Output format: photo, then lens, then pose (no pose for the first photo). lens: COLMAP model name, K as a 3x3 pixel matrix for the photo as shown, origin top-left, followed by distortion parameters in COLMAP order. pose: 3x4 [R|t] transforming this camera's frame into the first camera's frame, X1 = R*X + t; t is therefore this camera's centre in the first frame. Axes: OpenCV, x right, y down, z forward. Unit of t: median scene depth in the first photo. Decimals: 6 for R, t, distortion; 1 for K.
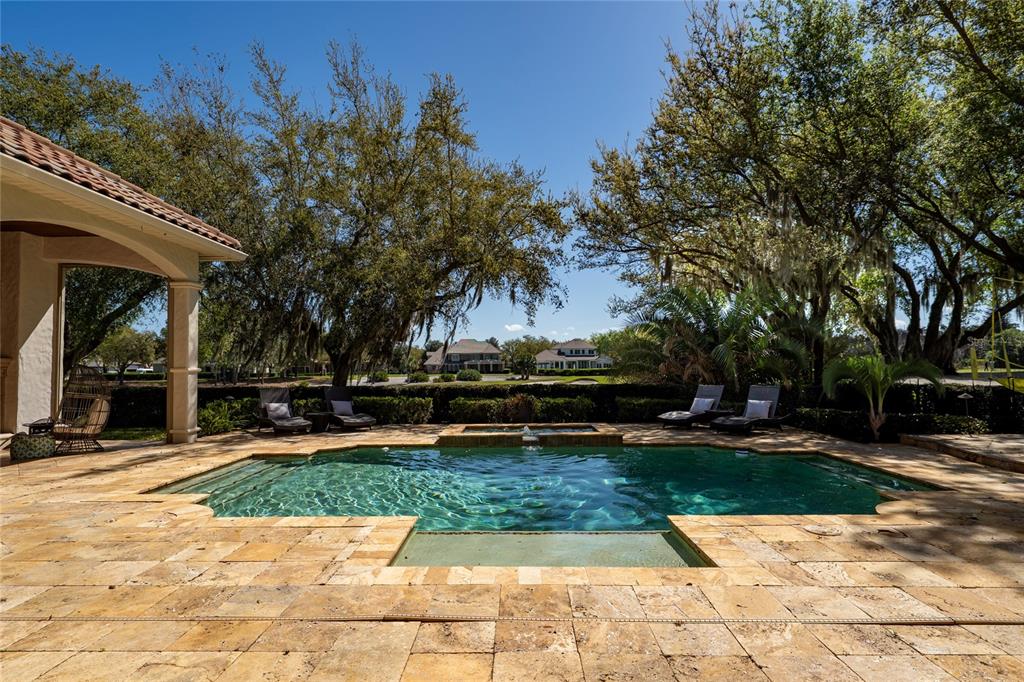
lens RADIAL K [[525.9, 0, 509.9], [0, 525.9, 345.3], [0, 0, 1]] dist [-0.000750, -0.000133]
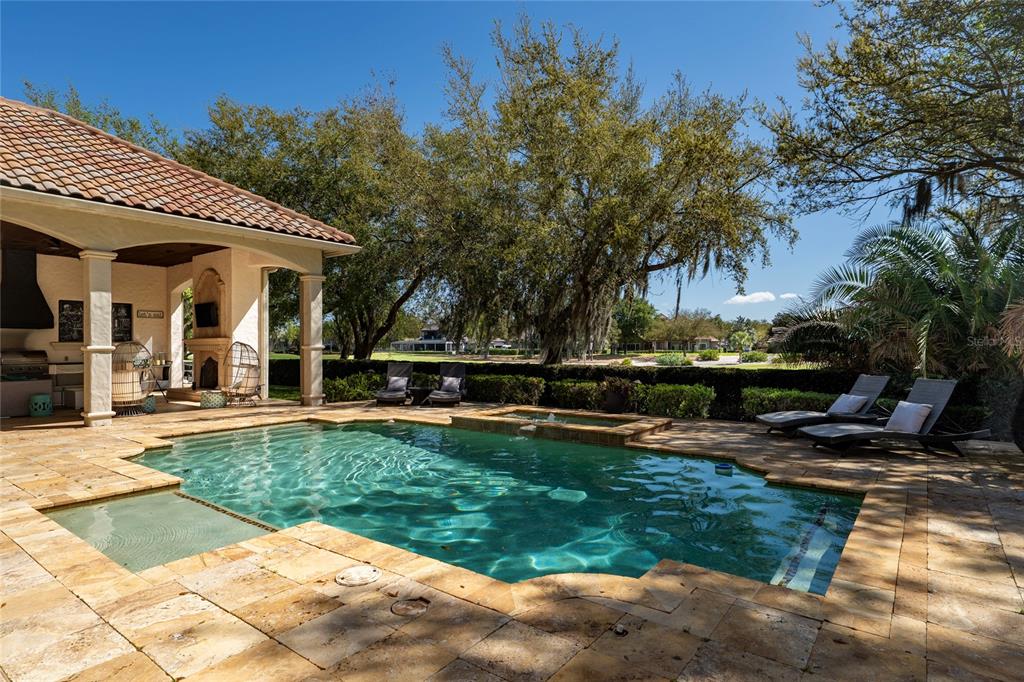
lens RADIAL K [[554.0, 0, 510.9], [0, 554.0, 343.2], [0, 0, 1]] dist [0.005673, 0.000648]
pose [[0.806586, 0.003301, -0.591108, 0.511492], [0.019924, 0.999264, 0.032766, 0.005078], [0.590781, -0.038205, 0.805927, 0.220861]]
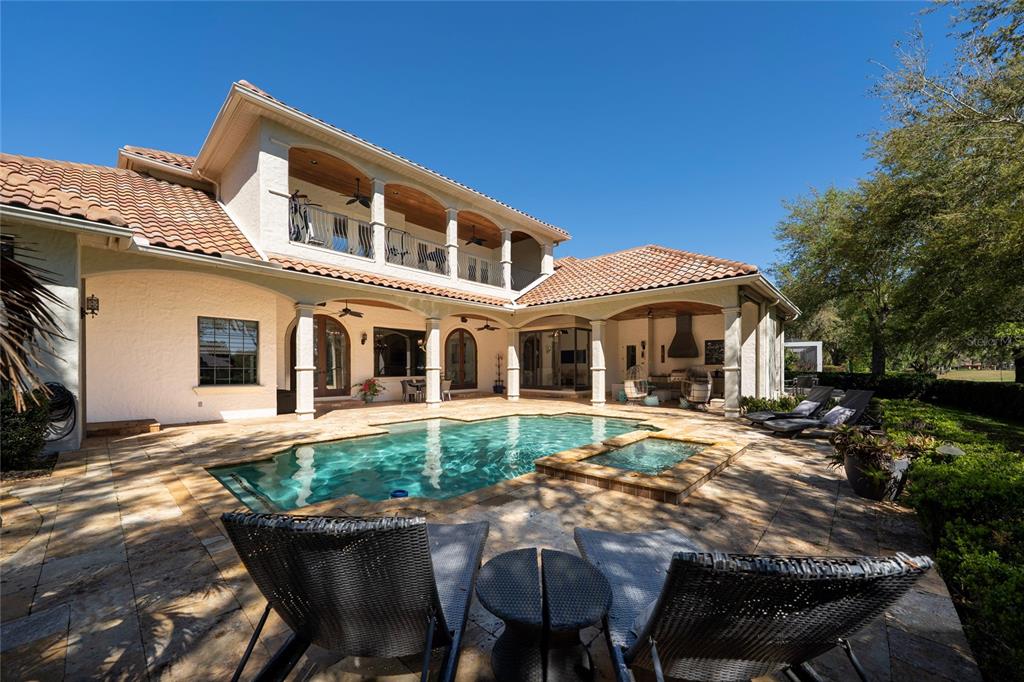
lens RADIAL K [[378.5, 0, 498.3], [0, 378.5, 363.8], [0, 0, 1]] dist [-0.001174, -0.000086]
pose [[-0.677141, 0.001108, -0.735853, 0.577586], [0.028776, 0.999274, -0.024976, 0.038563], [0.735291, -0.038087, -0.676681, 1.207534]]
